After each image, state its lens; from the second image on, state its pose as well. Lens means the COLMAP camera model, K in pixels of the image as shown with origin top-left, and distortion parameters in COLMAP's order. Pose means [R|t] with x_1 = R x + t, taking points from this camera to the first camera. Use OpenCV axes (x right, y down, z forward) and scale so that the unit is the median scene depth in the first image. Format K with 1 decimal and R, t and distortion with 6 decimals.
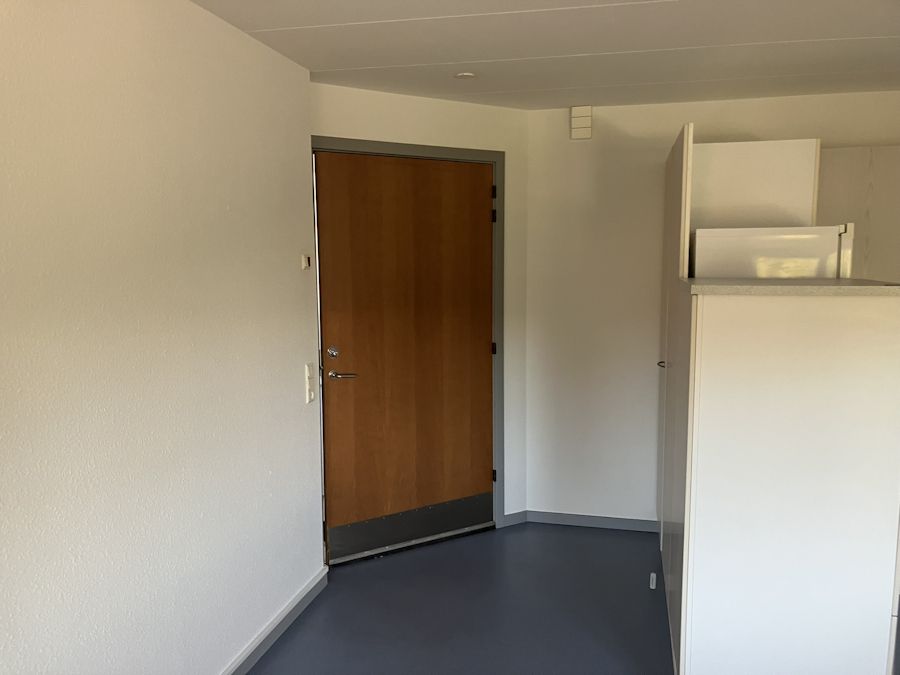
lens RADIAL K [[723.8, 0, 450.0], [0, 723.8, 337.5], [0, 0, 1]] dist [-0.000137, 0.000854]
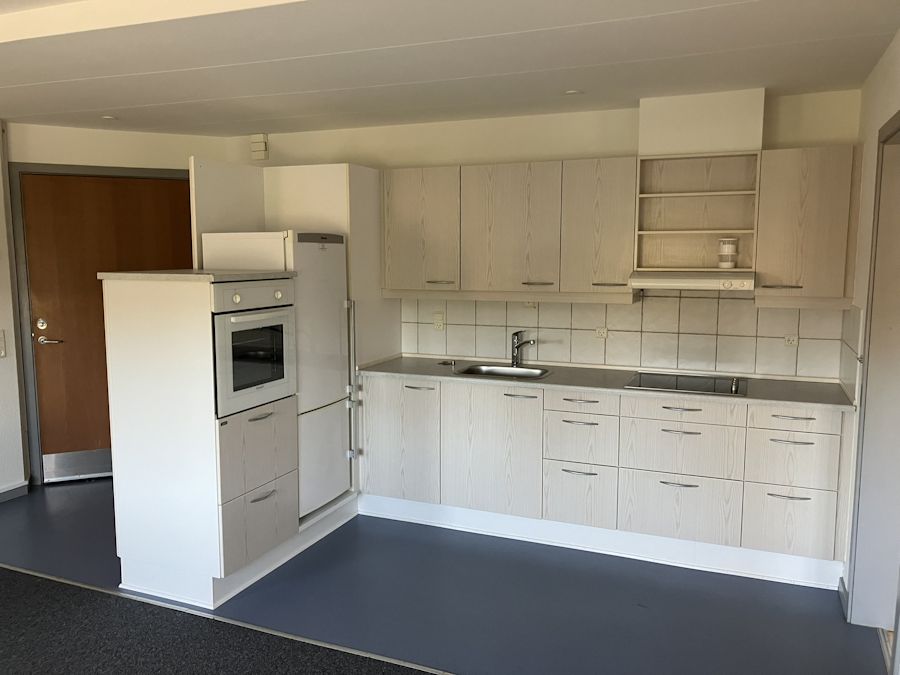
lens RADIAL K [[734.0, 0, 450.0], [0, 734.0, 337.5], [0, 0, 1]] dist [0.000747, 0.001114]
pose [[0.987921, 0.027663, -0.152470, 0.889027], [-0.027130, 0.999616, 0.005576, 0.021956], [0.152566, -0.001372, 0.988292, -0.257849]]
